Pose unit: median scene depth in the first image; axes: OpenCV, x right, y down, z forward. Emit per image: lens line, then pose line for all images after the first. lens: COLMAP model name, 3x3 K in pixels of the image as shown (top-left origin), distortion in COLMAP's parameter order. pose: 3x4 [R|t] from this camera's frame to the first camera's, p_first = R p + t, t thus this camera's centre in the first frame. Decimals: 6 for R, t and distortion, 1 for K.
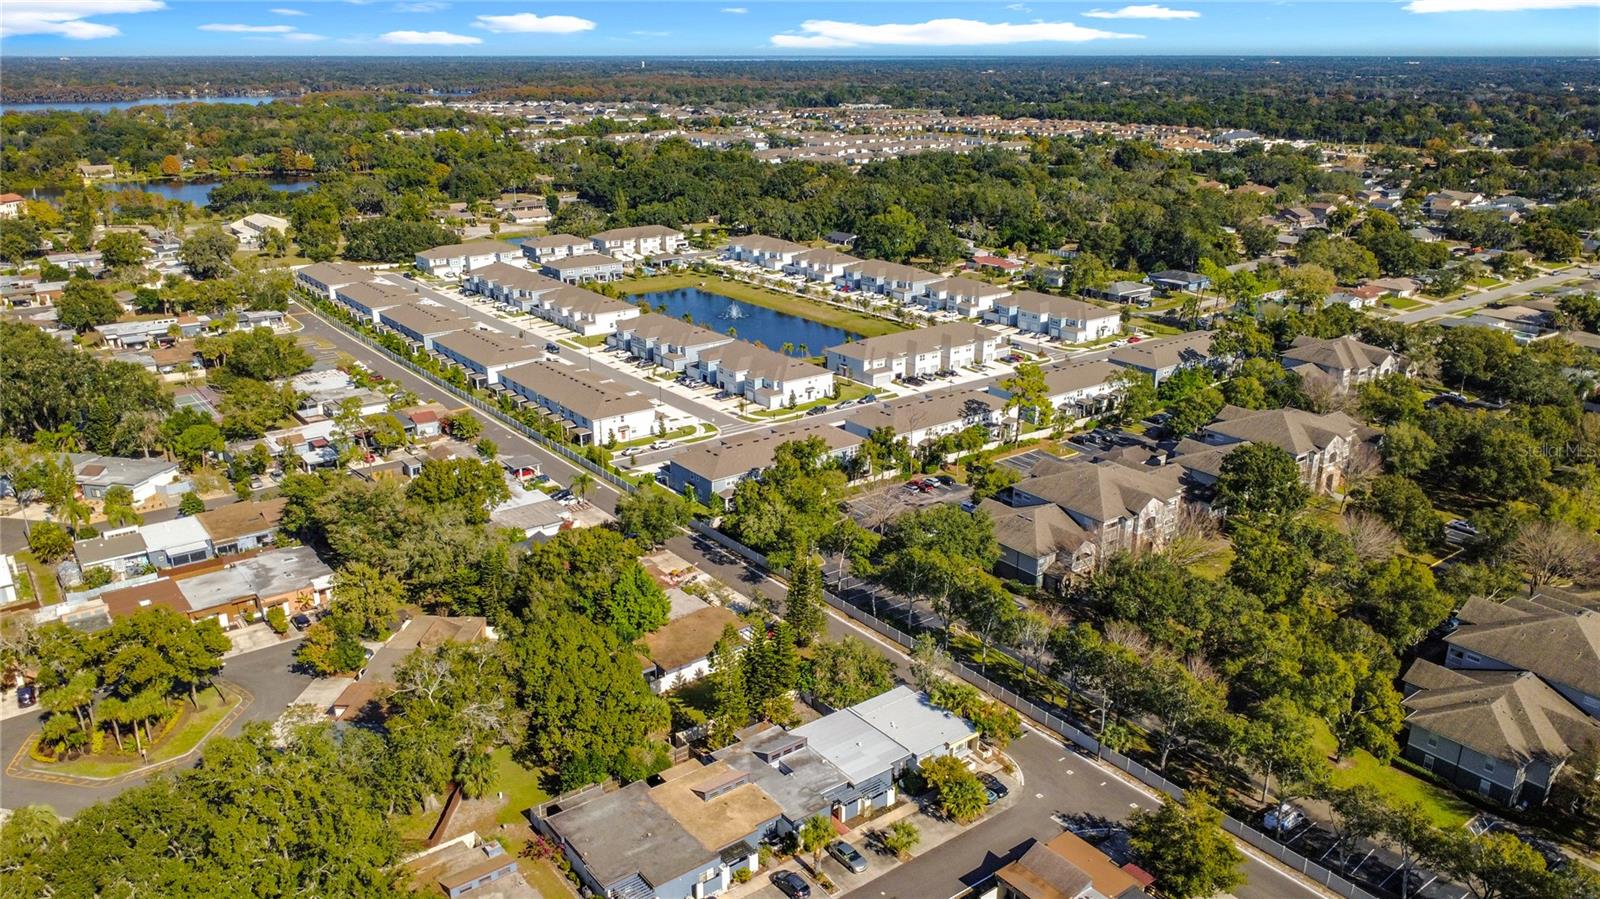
lens RADIAL K [[1171.8, 0, 800.0], [0, 1171.8, 449.5], [0, 0, 1]] dist [0.002381, -0.000772]
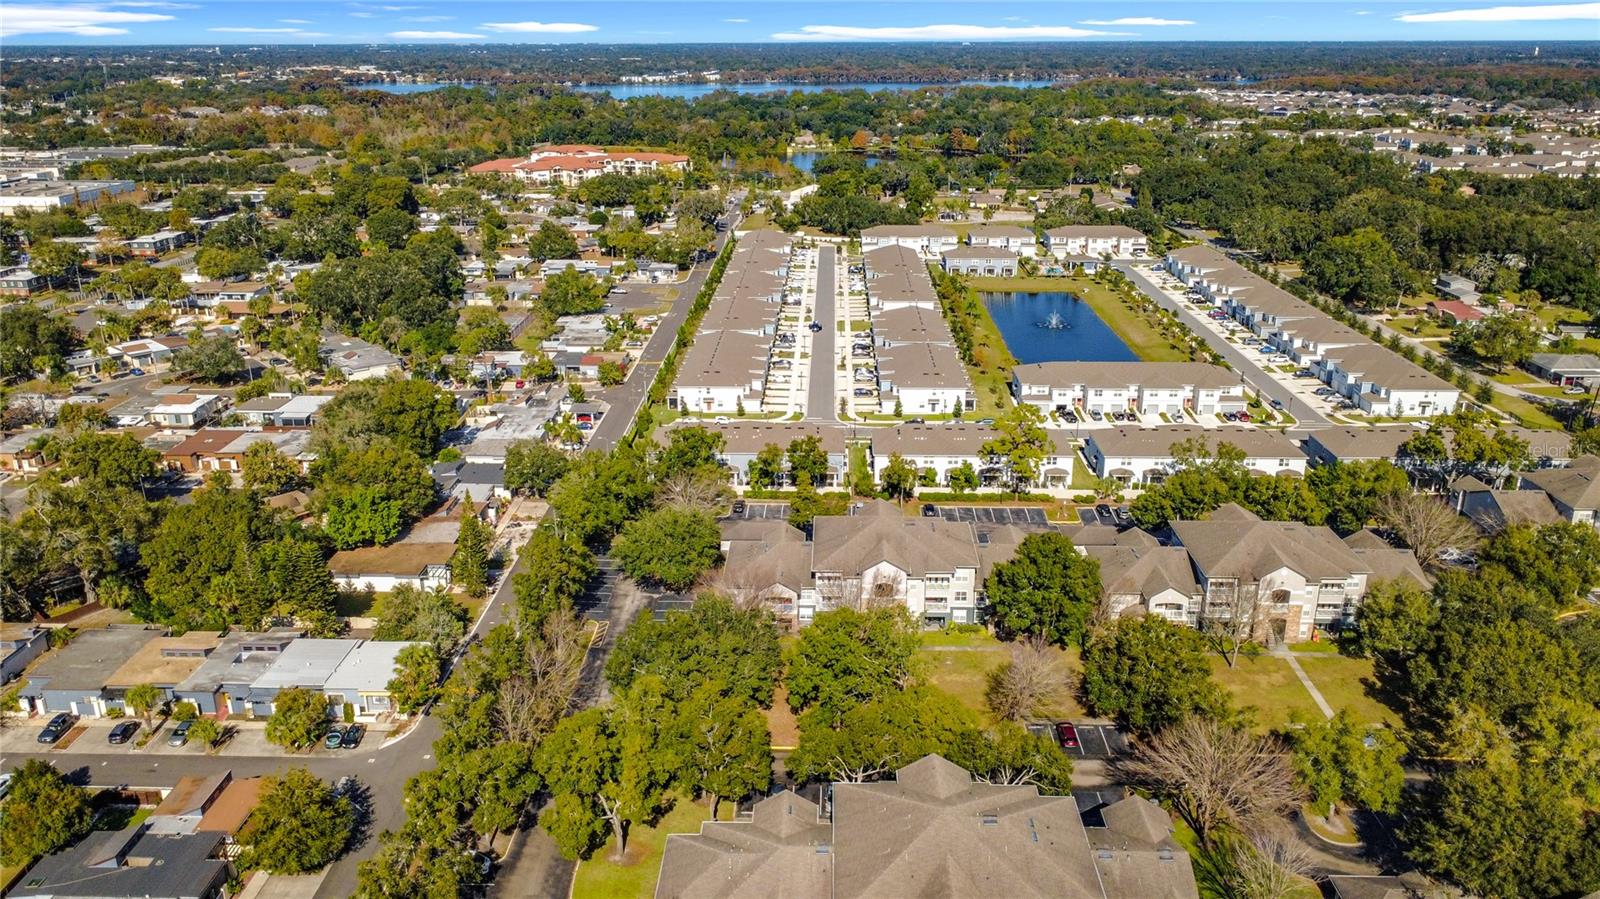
lens RADIAL K [[1171.8, 0, 800.0], [0, 1171.8, 449.5], [0, 0, 1]] dist [0.002381, -0.000772]
pose [[0.774692, 0.204401, -0.598392, 0.522791], [-0.197336, 0.977202, 0.078322, -0.068637], [0.600759, 0.057408, 0.797366, 0.175462]]
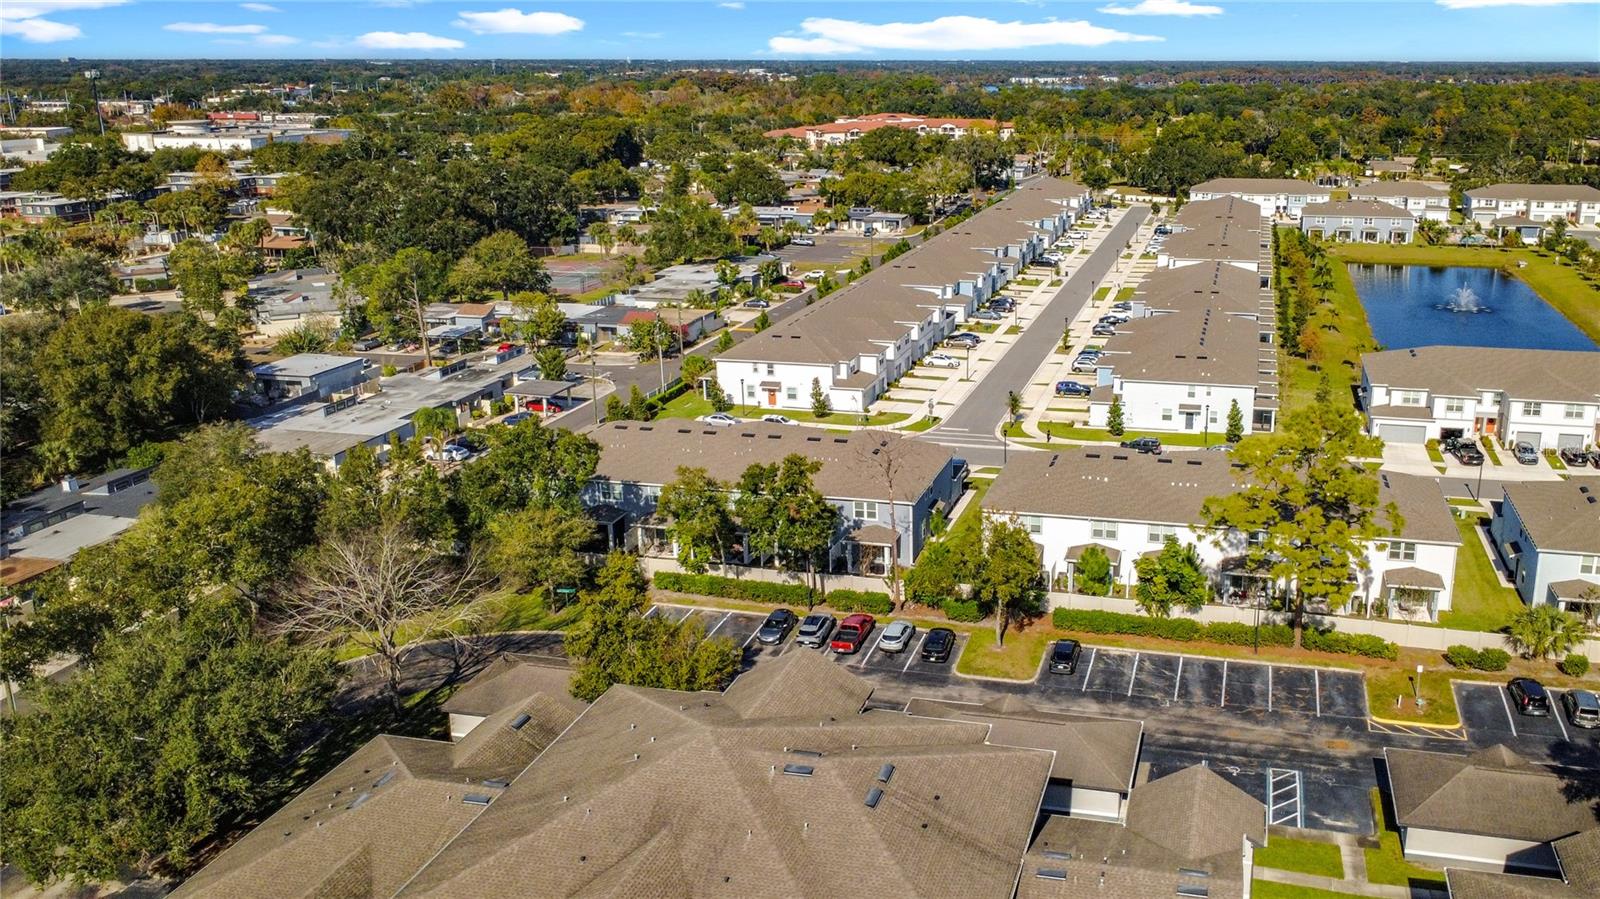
lens RADIAL K [[1226.7, 0, 991.8], [0, 1226.7, 410.8], [0, 0, 1]] dist [0.001380, -0.000918]
pose [[0.647945, 0.204074, -0.733840, 0.343326], [-0.239300, 0.969198, 0.058234, -0.062673], [0.723120, 0.137875, 0.676822, 0.609686]]
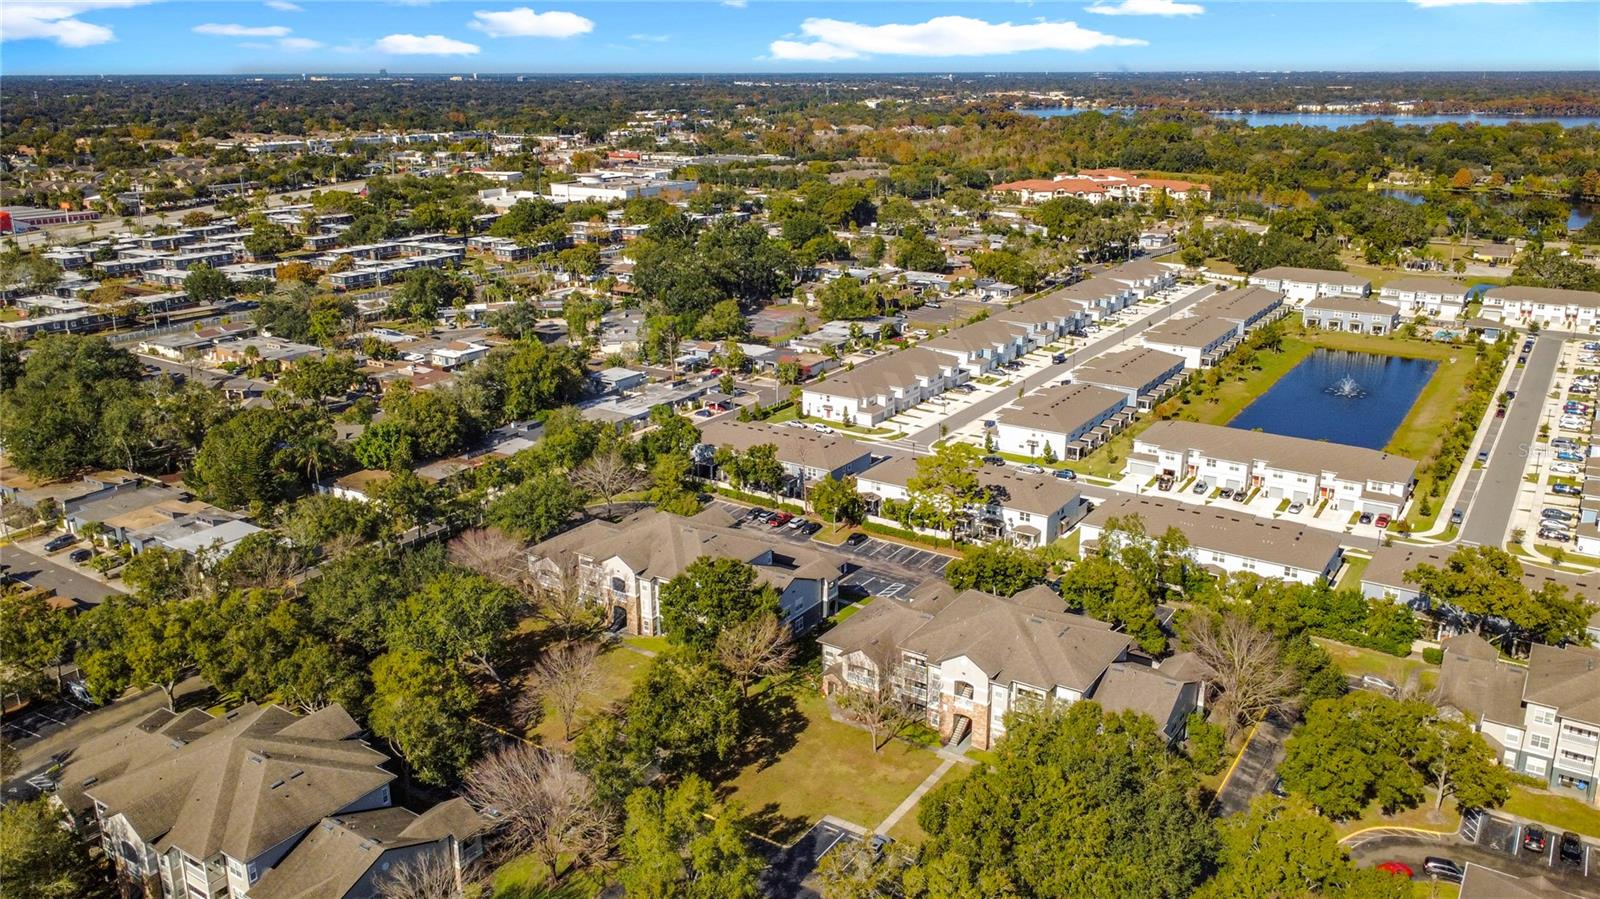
lens RADIAL K [[1179.1, 0, 866.0], [0, 1179.1, 448.4], [0, 0, 1]] dist [0.000271, 0.000910]
pose [[0.342207, 0.283979, -0.895684, 0.793615], [-0.296409, 0.937190, 0.183892, -0.180336], [0.891648, 0.202560, 0.404887, 0.540870]]
